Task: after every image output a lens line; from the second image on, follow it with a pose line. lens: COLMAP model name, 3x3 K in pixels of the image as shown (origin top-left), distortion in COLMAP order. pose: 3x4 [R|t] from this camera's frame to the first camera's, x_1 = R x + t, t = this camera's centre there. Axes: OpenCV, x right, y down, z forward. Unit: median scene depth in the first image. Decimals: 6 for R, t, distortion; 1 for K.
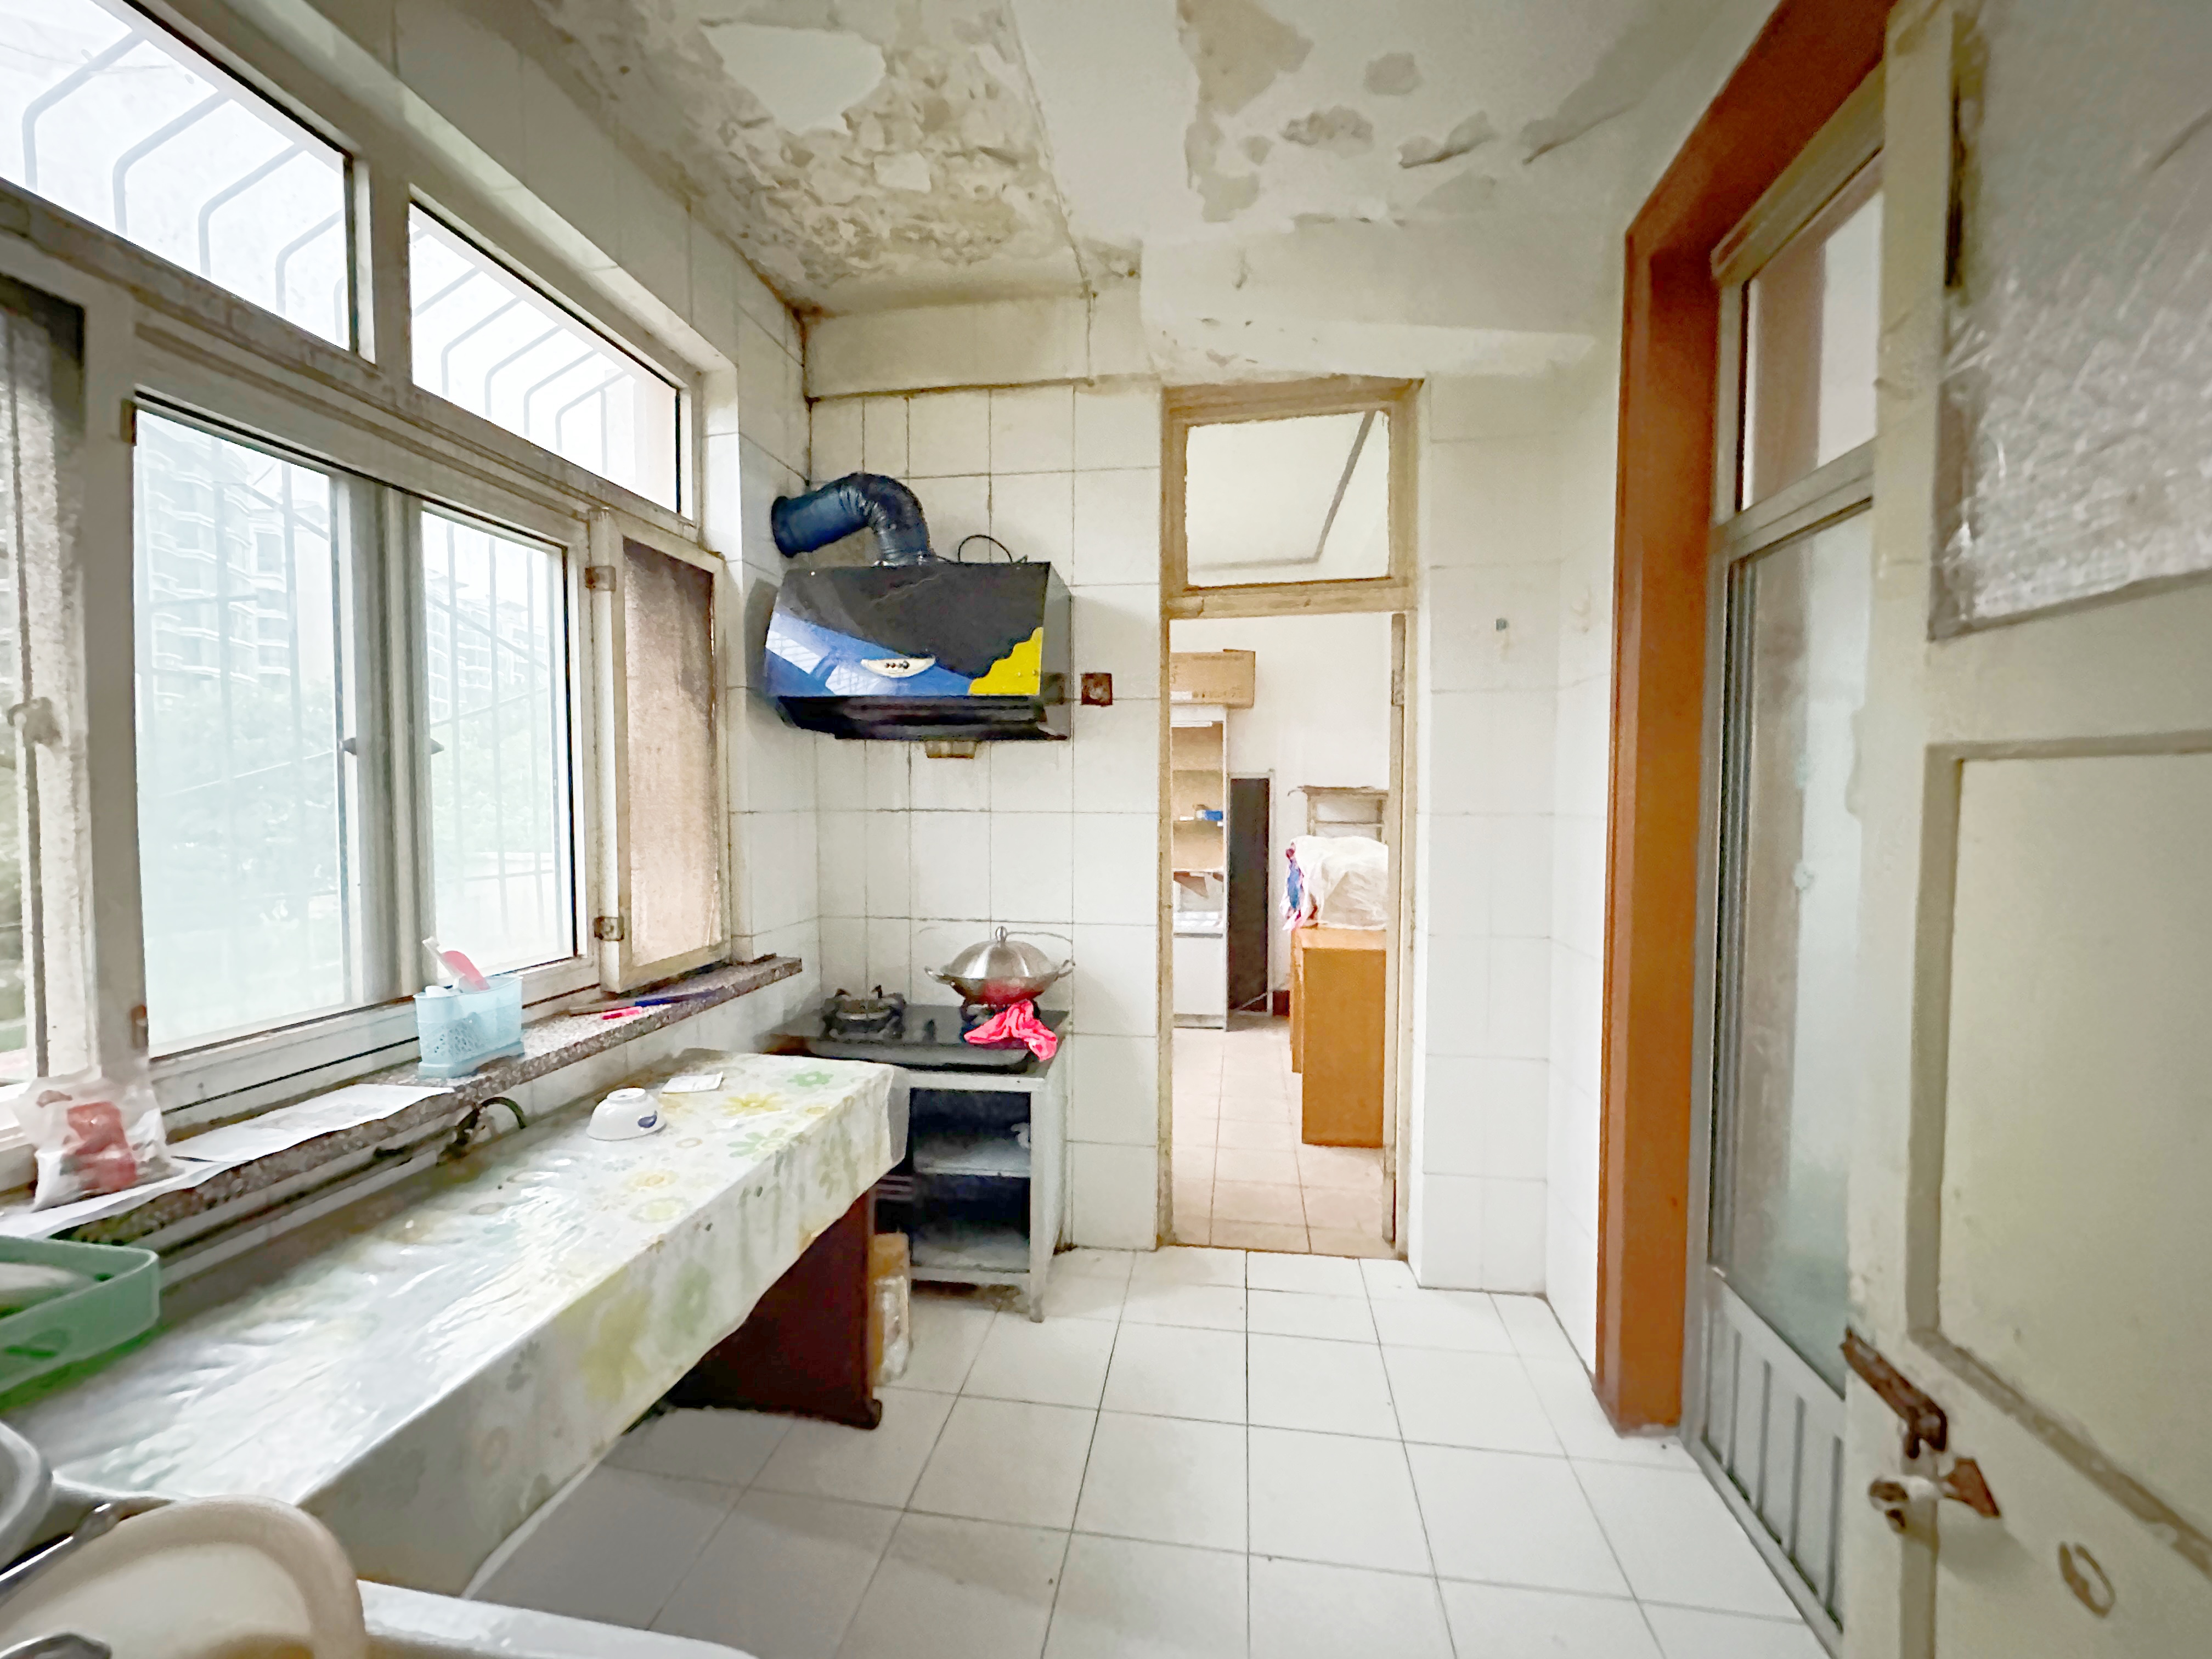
lens RADIAL K [[882.4, 0, 1102.7], [0, 882.4, 829.4], [0, 0, 1]] dist [0.000888, 0.000220]
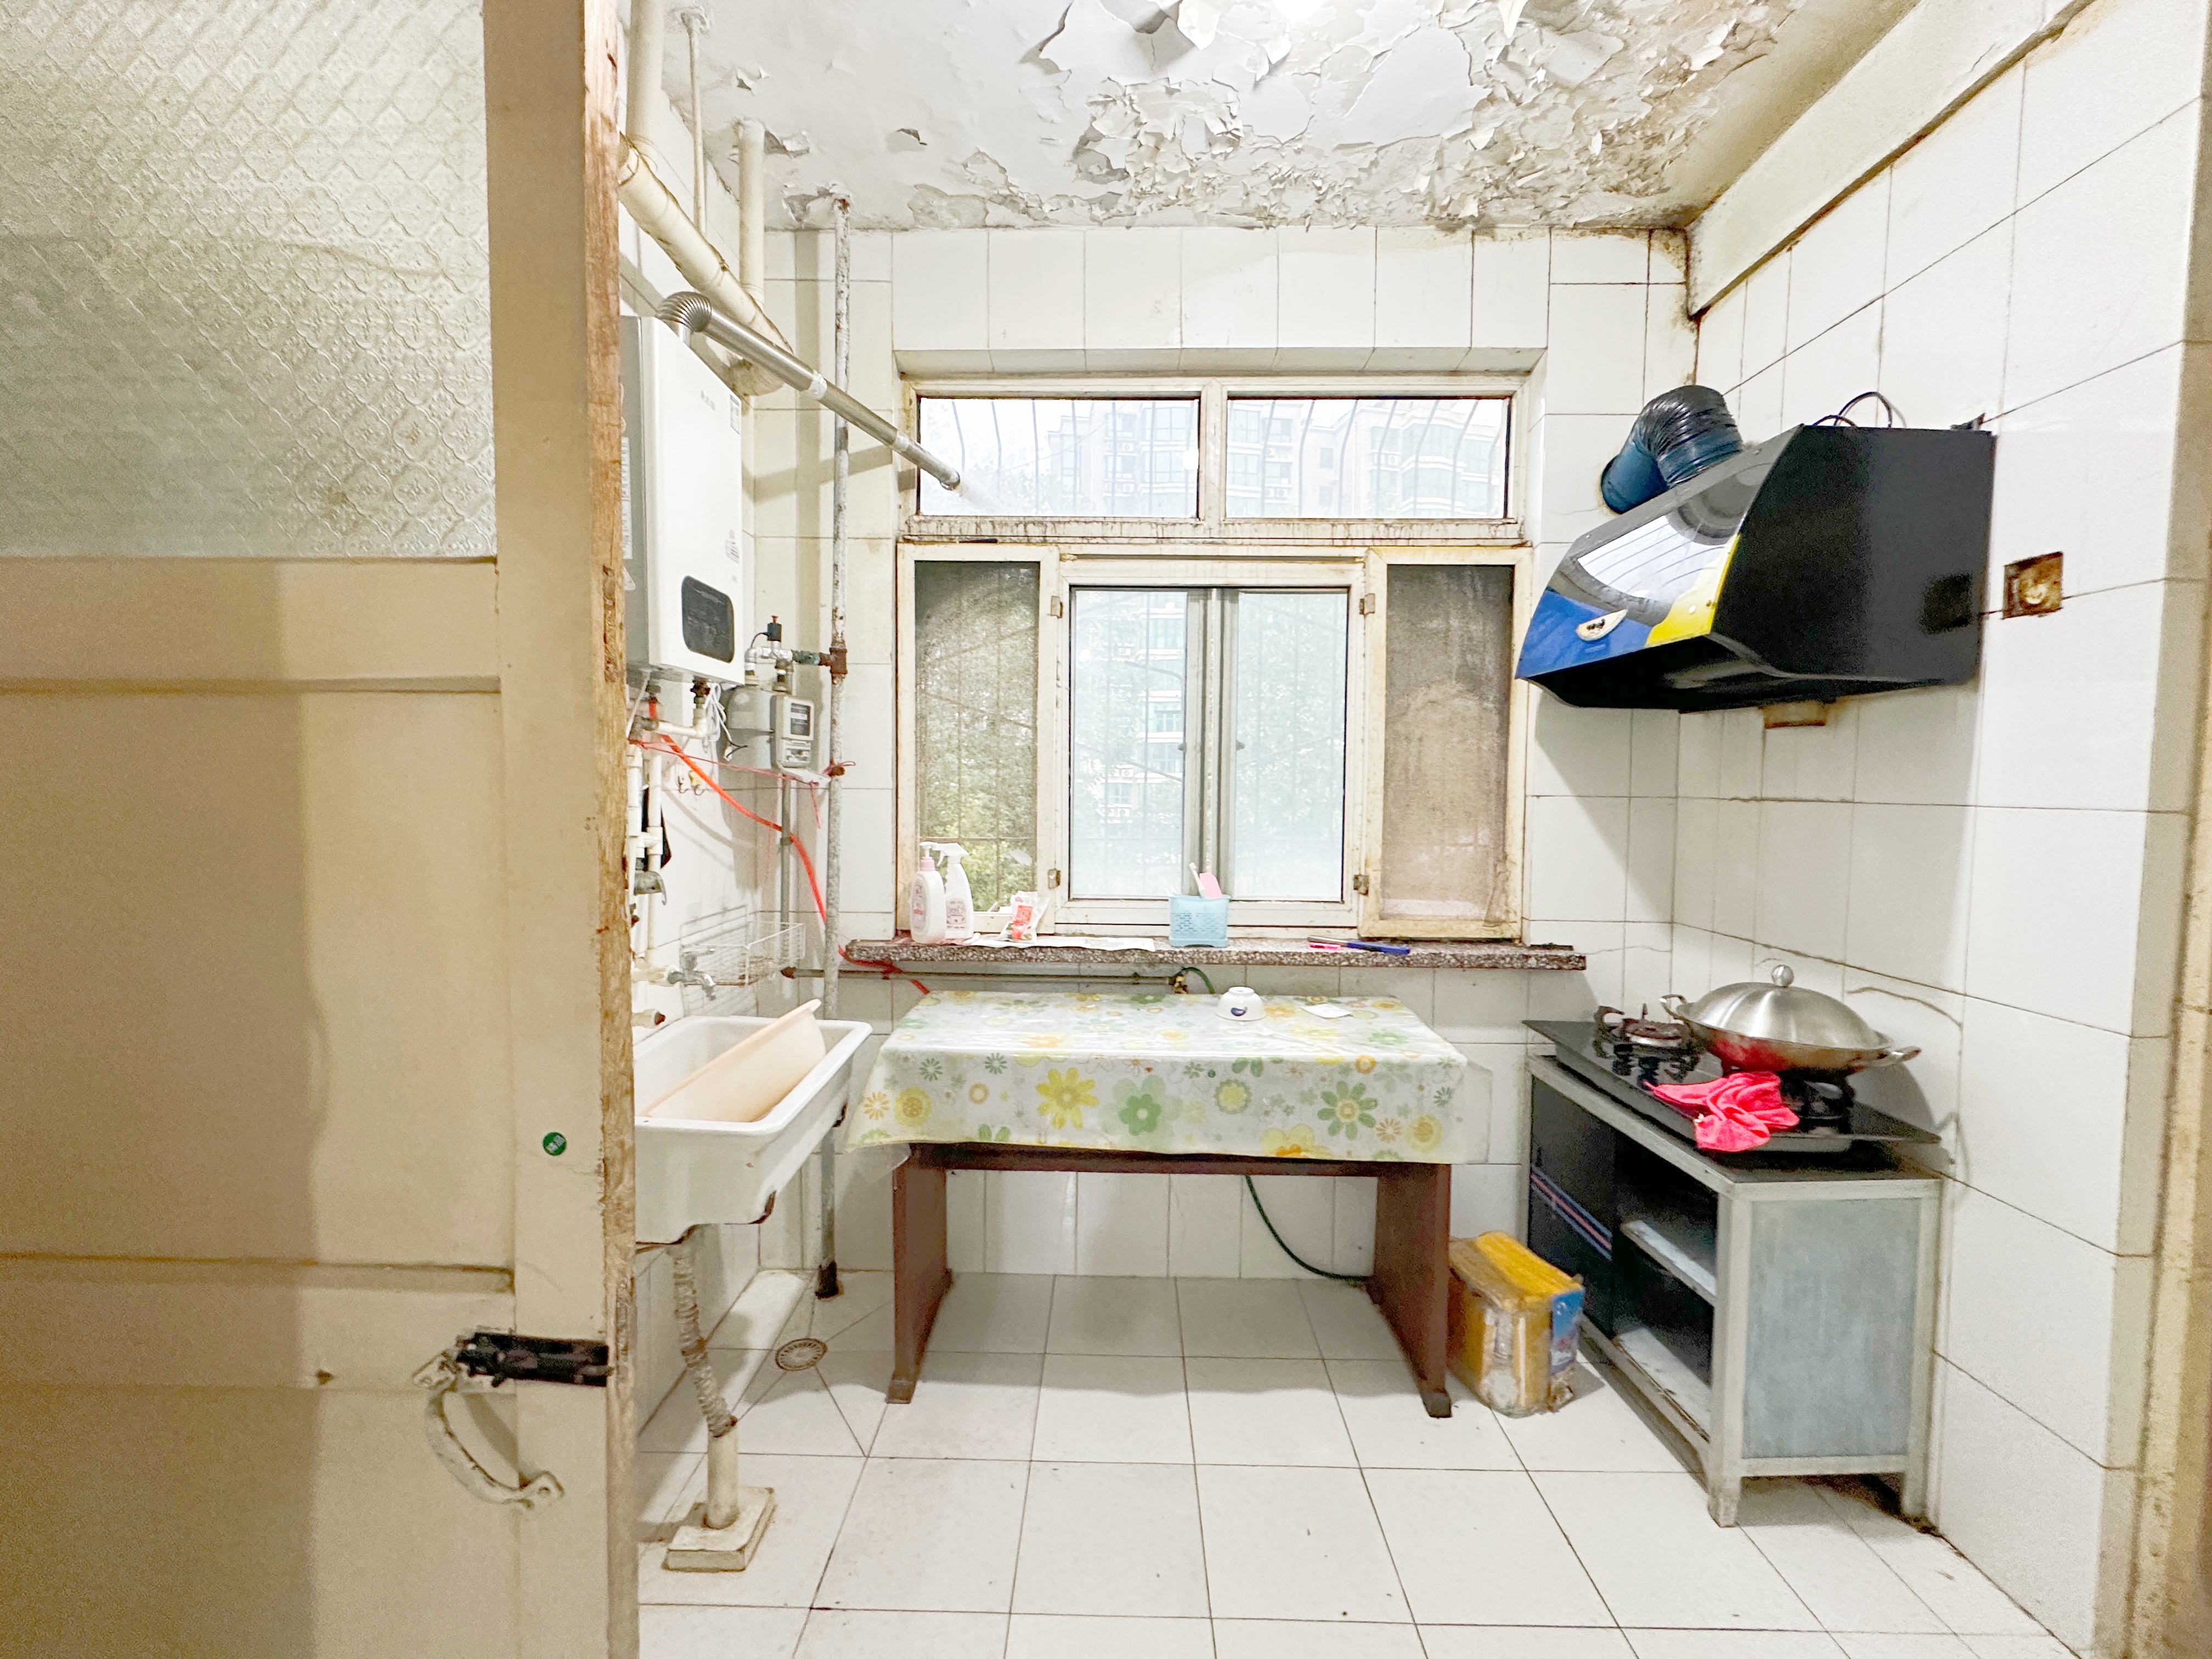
lens RADIAL K [[882.4, 0, 1094.8], [0, 882.4, 828.4], [0, 0, 1]] dist [0.000888, 0.000220]
pose [[0.134987, 0.046937, -0.989735, 0.477910], [-0.050361, 0.997911, 0.040456, 0.001169], [0.989567, 0.044383, 0.137069, 0.348383]]
